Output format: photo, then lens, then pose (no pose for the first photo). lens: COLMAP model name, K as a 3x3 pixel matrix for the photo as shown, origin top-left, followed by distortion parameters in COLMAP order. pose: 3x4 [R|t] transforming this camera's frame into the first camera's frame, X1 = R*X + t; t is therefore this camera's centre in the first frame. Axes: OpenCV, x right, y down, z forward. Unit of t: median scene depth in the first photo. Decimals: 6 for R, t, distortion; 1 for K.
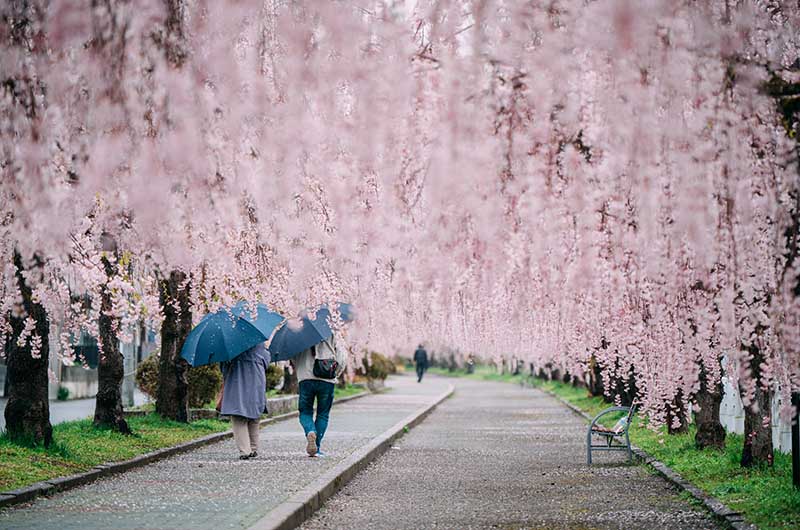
lens RADIAL K [[3310.5, 0, 398.9], [0, 3310.5, 264.6], [0, 0, 1]] dist [0.648316, 0.000000]
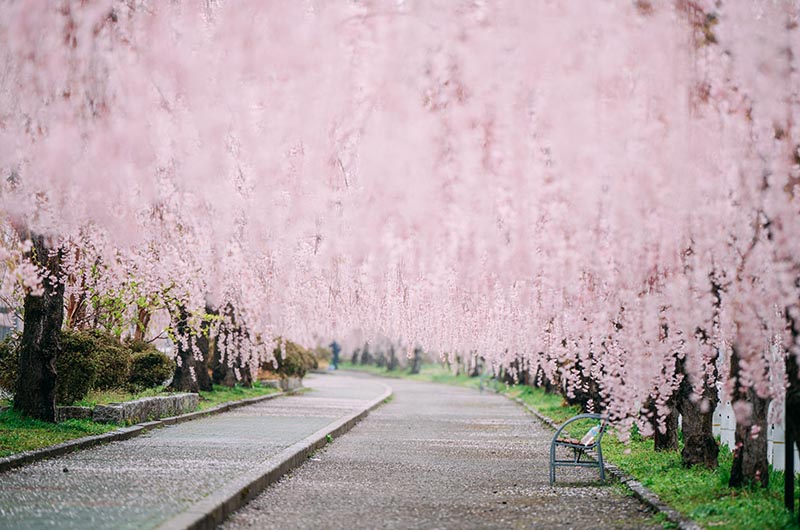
lens RADIAL K [[4632.1, 0, 400.4], [0, 4632.1, 264.5], [0, 0, 1]] dist [2.370509, 0.000000]
pose [[0.999516, 0.026249, 0.016721, -0.000518], [-0.026392, 0.999617, 0.008364, -0.001956], [-0.016495, -0.008802, 0.999825, -0.129783]]
